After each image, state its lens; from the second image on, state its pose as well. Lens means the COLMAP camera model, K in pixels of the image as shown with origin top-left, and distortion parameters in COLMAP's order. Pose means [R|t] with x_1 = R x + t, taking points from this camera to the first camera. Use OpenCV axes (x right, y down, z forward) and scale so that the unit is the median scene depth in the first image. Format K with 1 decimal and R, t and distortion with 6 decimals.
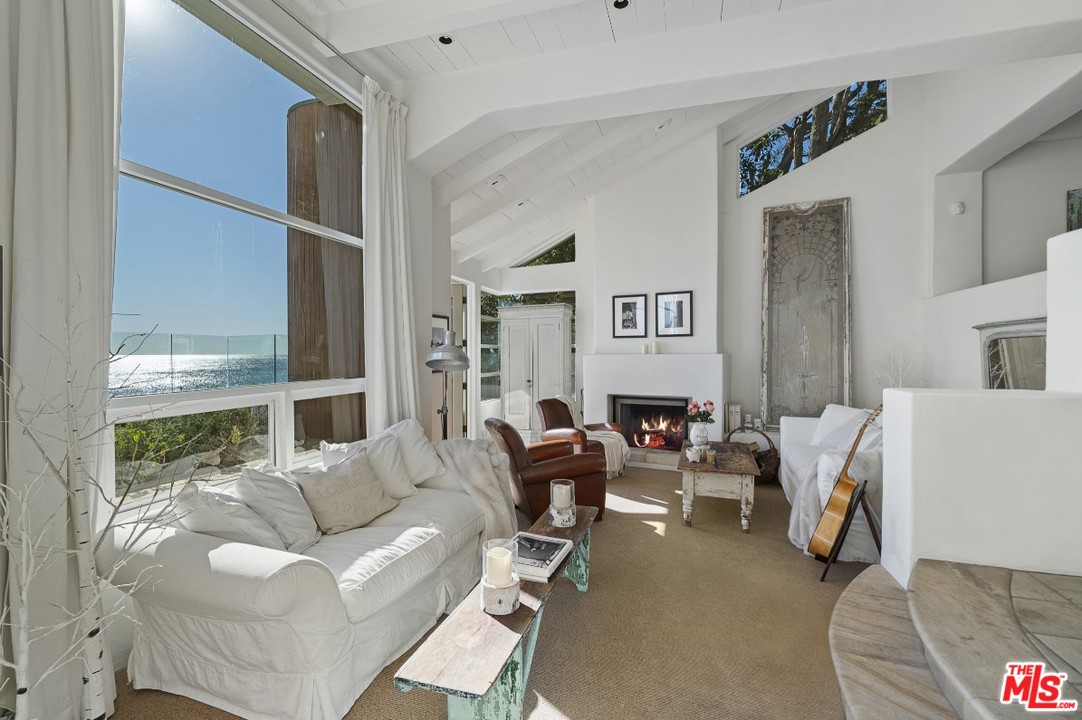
lens RADIAL K [[497.7, 0, 541.0], [0, 497.7, 360.0], [0, 0, 1]] dist [-0.024377, 0.000351]
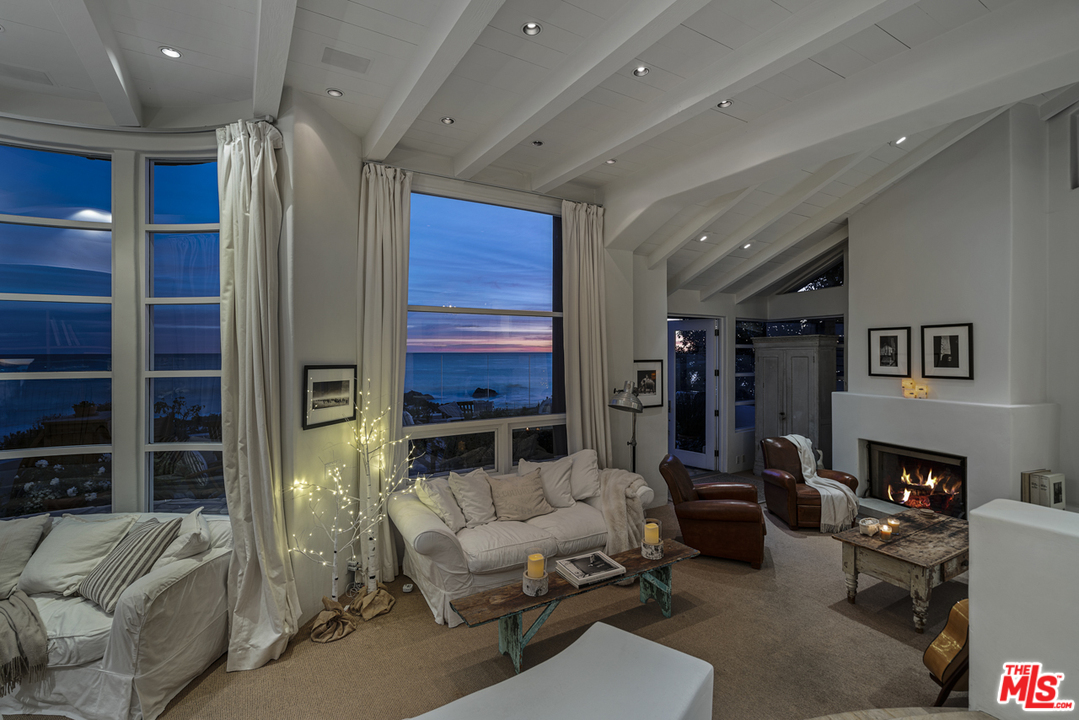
lens RADIAL K [[496.3, 0, 539.5], [0, 496.3, 360.0], [0, 0, 1]] dist [-0.024377, 0.000351]
pose [[0.740850, 0.024242, -0.671232, 0.308145], [-0.010714, 0.999648, 0.024278, -0.089840], [0.671585, -0.010795, 0.740849, -0.051064]]
